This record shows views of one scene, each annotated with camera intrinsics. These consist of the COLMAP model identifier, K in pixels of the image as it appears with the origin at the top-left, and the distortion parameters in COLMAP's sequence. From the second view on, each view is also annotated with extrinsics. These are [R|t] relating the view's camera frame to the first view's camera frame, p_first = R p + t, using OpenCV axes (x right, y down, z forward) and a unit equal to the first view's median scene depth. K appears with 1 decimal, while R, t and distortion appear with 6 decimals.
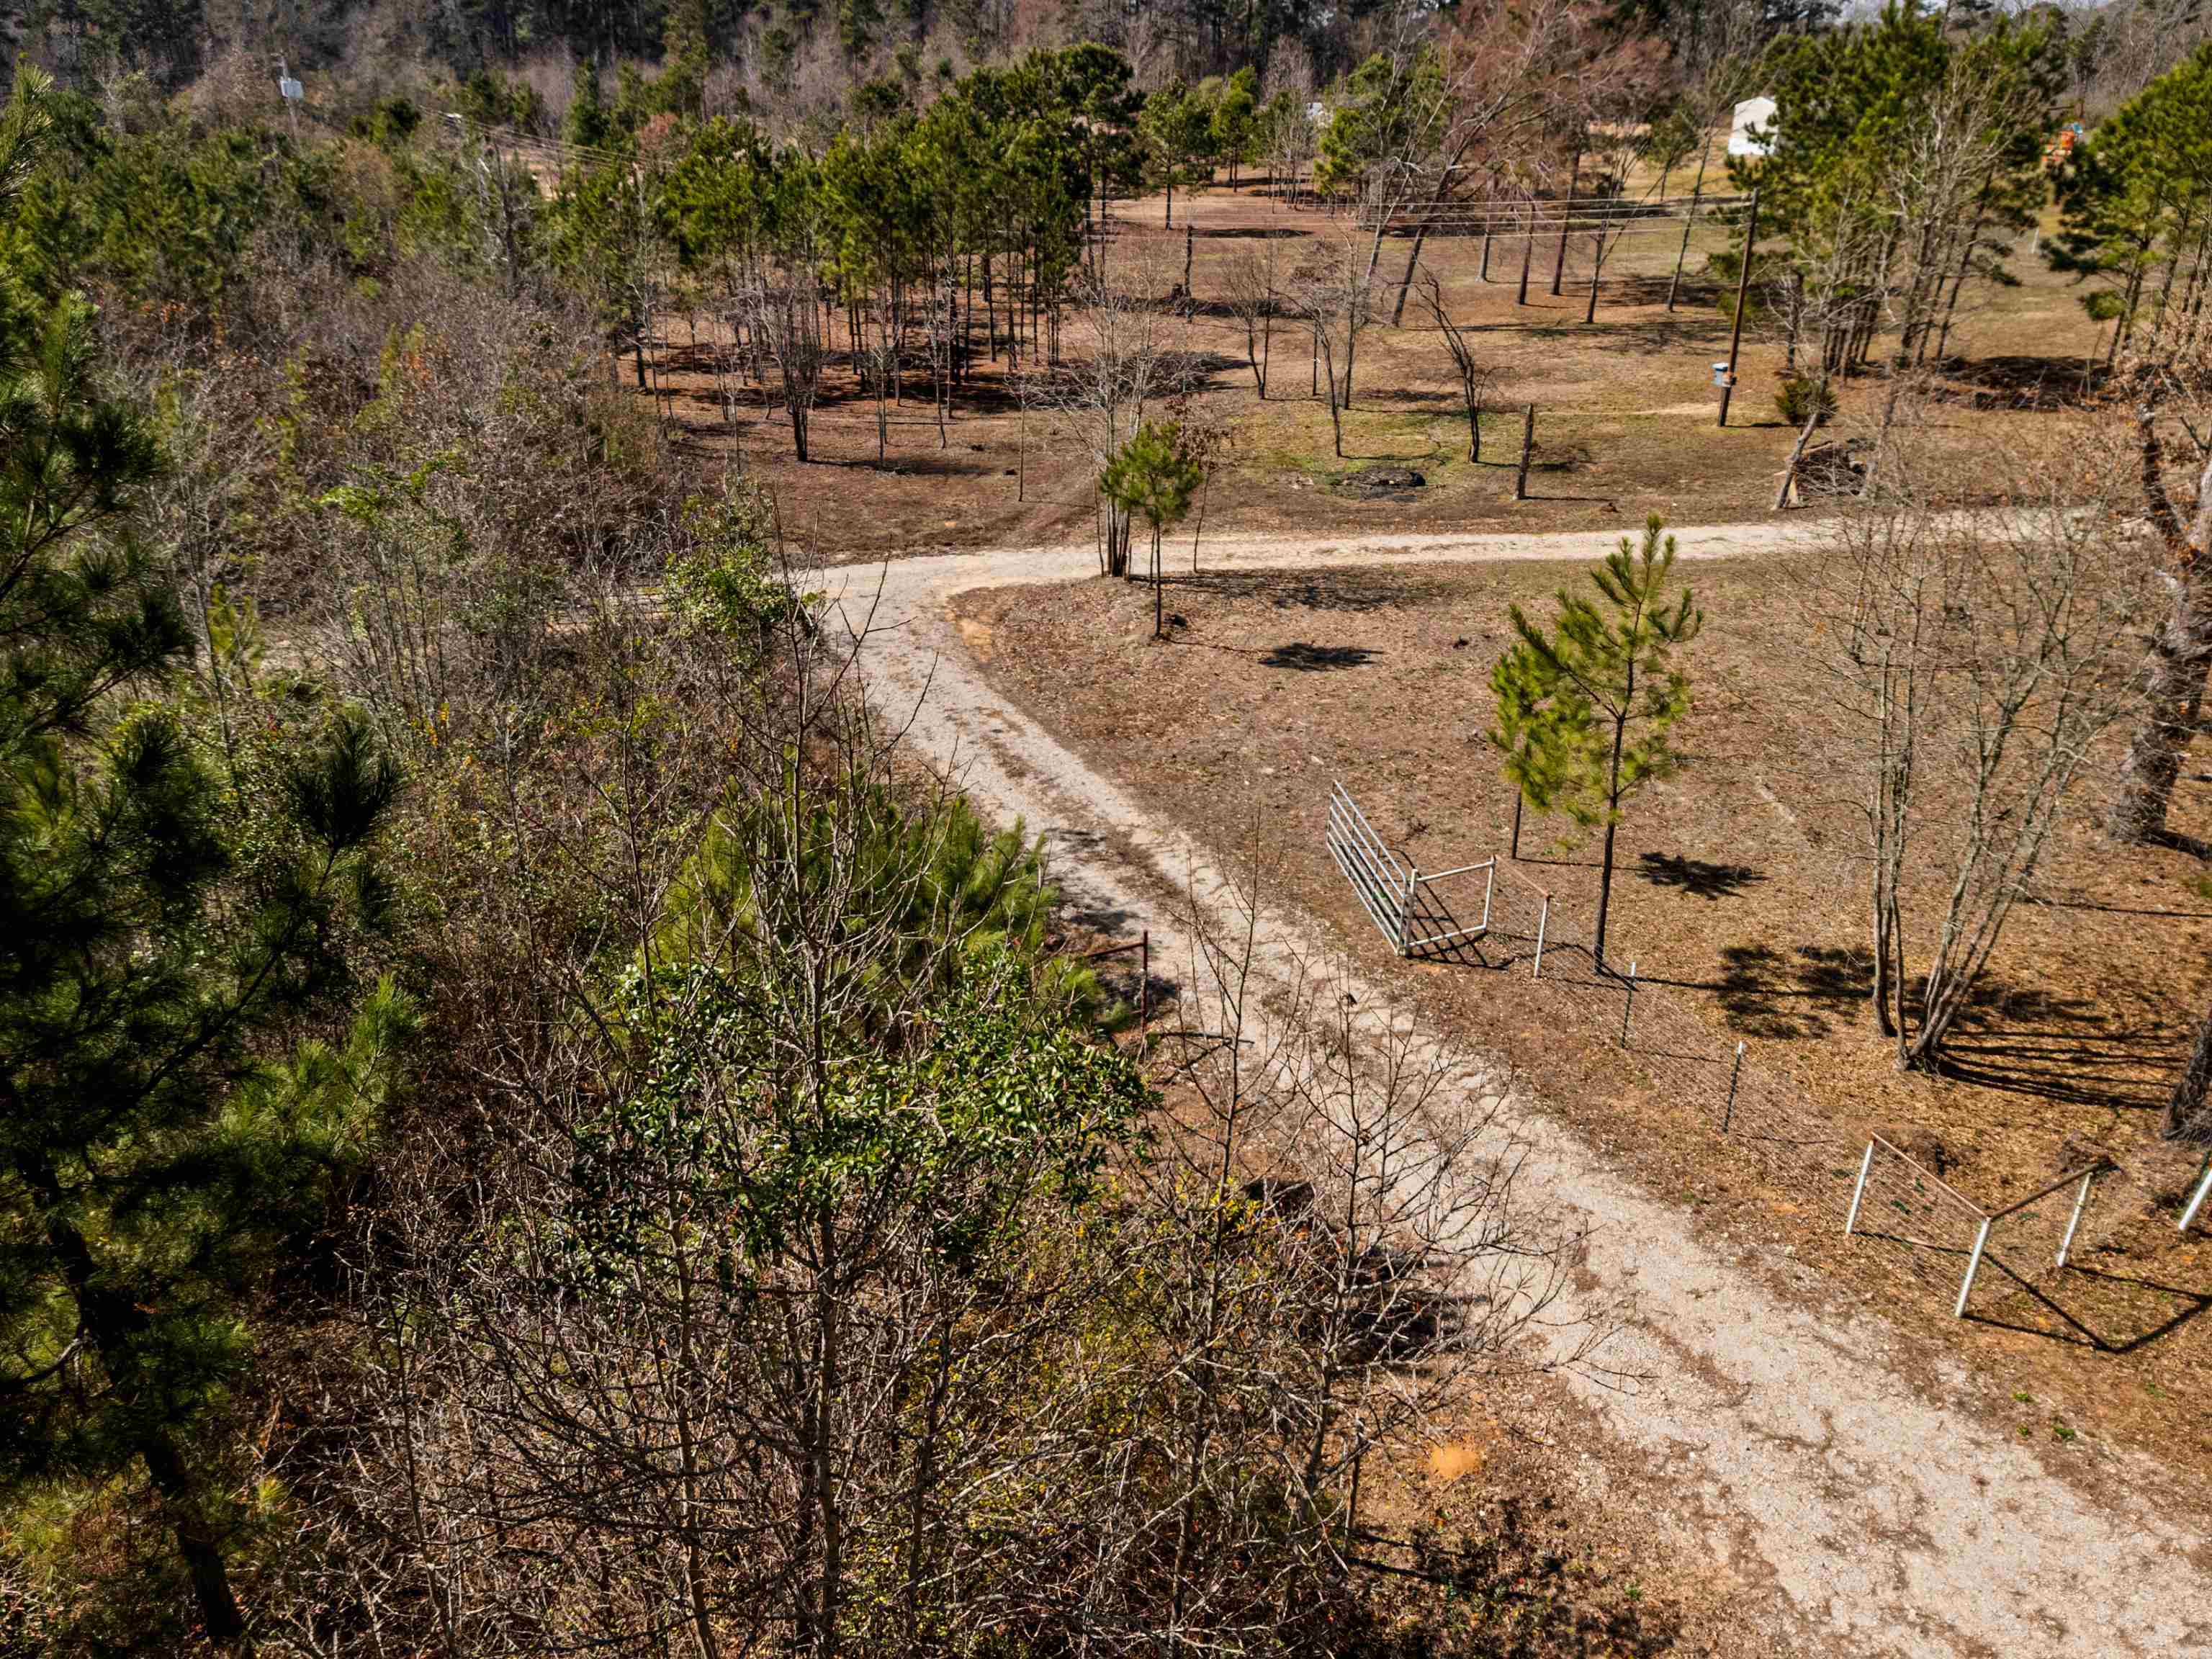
lens RADIAL K [[1619.8, 0, 1079.1], [0, 1619.8, 833.9], [0, 0, 1]] dist [0.123355, -0.149379]
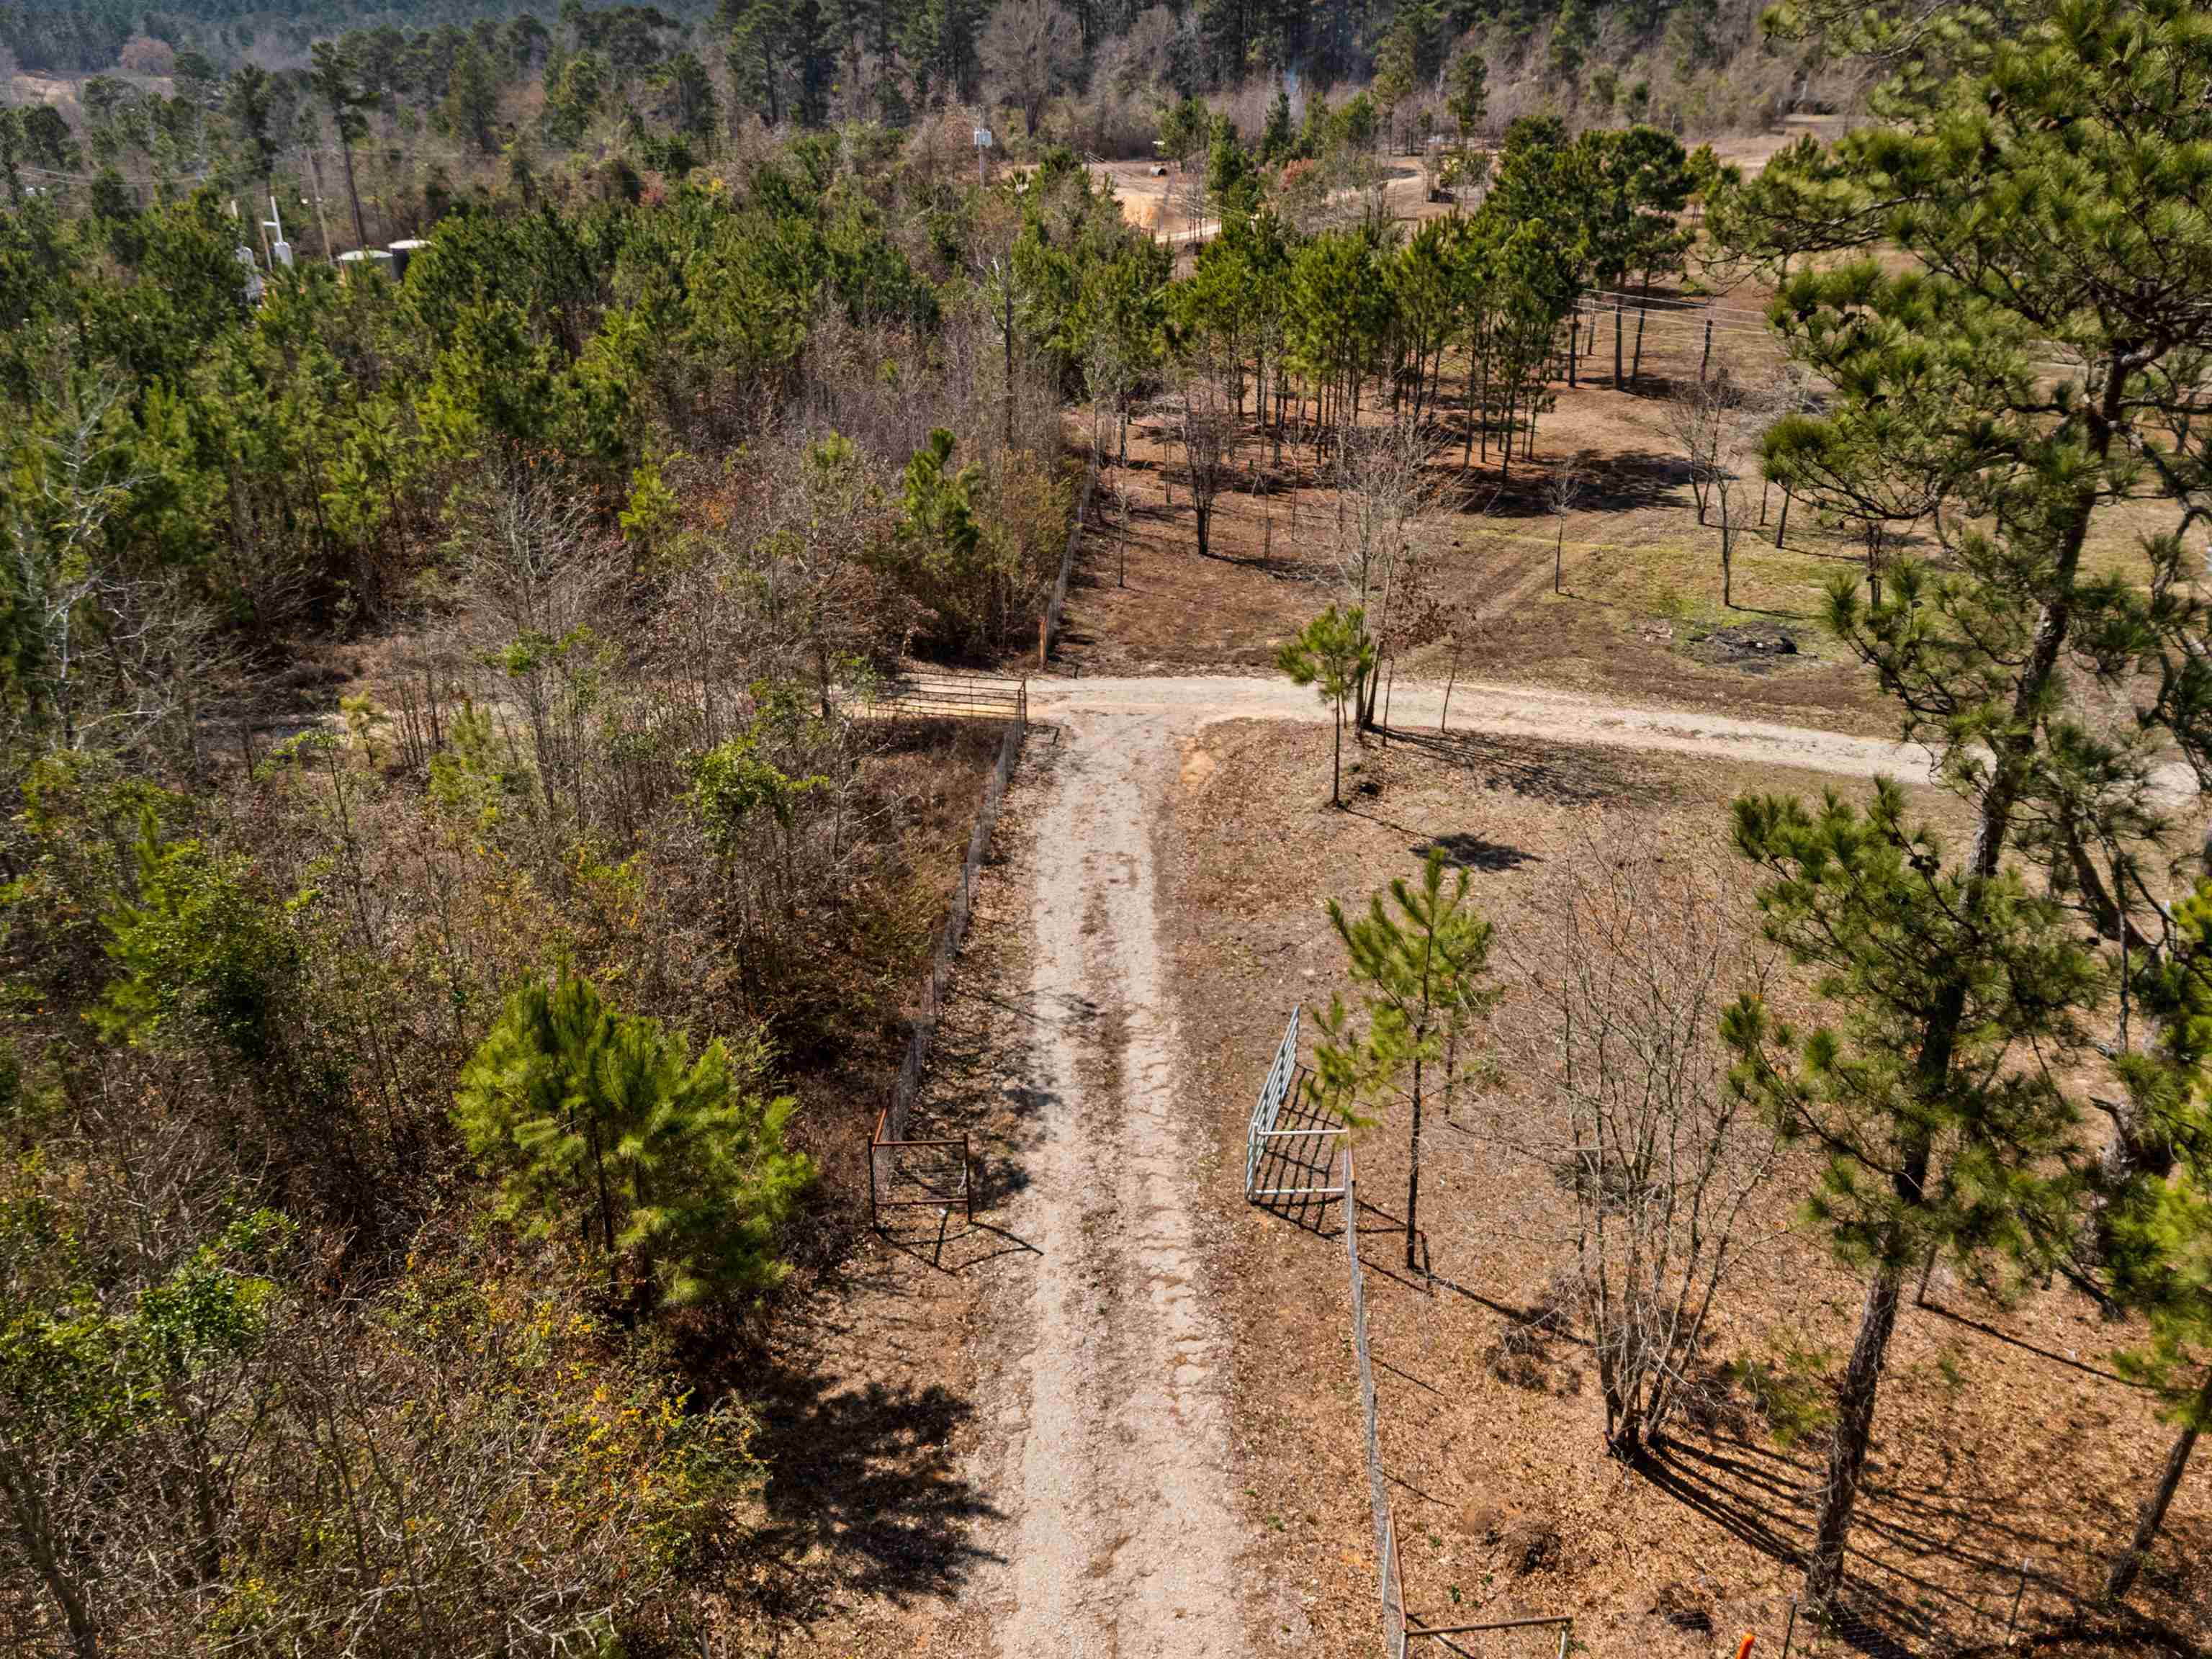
lens RADIAL K [[1632.1, 0, 1106.0], [0, 1632.1, 829.5], [0, 0, 1]] dist [0.119342, -0.152597]
pose [[0.915848, 0.158760, -0.368805, 0.322894], [-0.157839, 0.986917, 0.032881, -0.125572], [0.369201, 0.028098, 0.928925, -0.017531]]
